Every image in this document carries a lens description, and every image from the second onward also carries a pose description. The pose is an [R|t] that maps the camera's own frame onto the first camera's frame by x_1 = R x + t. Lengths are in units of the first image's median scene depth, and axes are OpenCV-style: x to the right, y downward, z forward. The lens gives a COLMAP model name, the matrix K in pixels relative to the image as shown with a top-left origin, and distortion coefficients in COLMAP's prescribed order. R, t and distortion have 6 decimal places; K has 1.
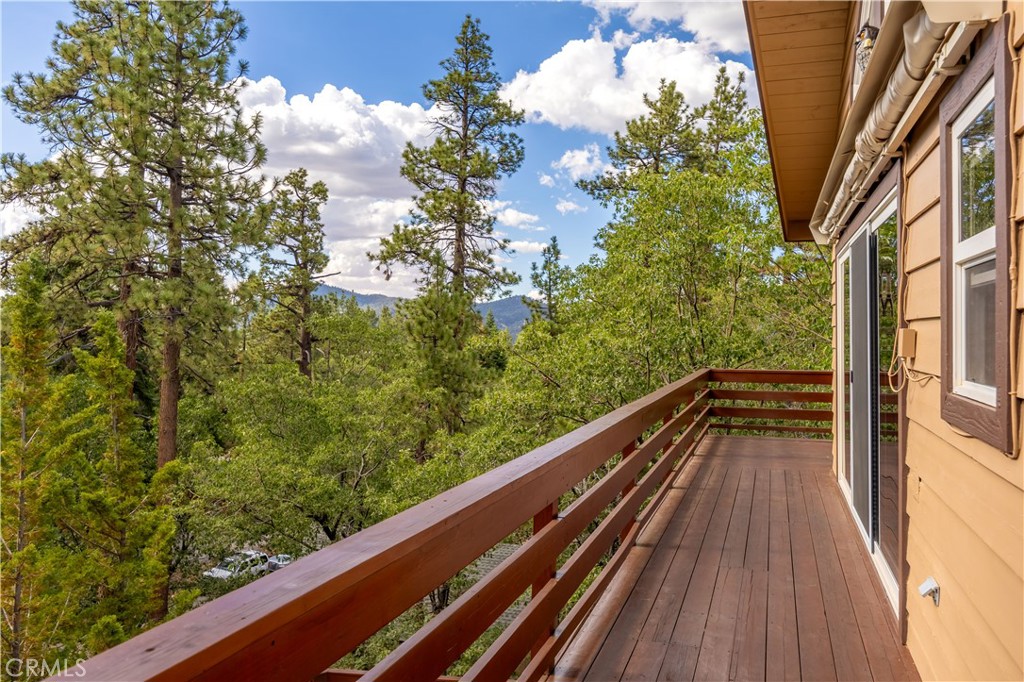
lens RADIAL K [[808.9, 0, 511.7], [0, 808.9, 339.6], [0, 0, 1]] dist [-0.000809, -0.001014]
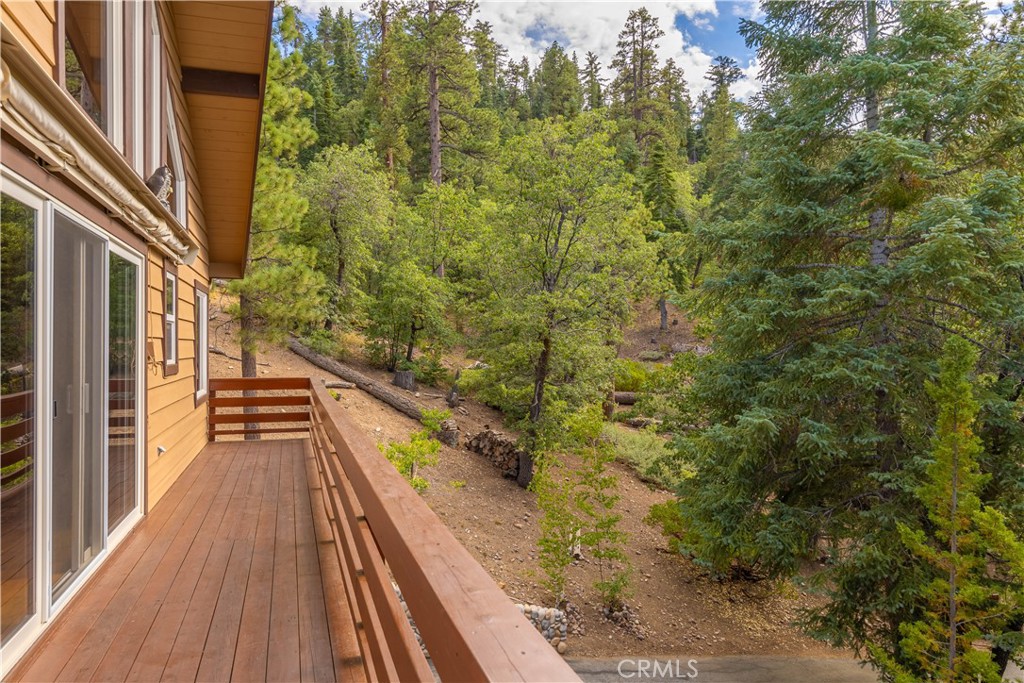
lens RADIAL K [[714.9, 0, 511.5], [0, 714.9, 342.8], [0, 0, 1]] dist [-0.000399, -0.000056]
pose [[-0.811450, -0.008397, -0.584362, 0.569888], [-0.006933, 0.999965, -0.004742, -0.011439], [0.584381, 0.000203, -0.811480, 2.085599]]
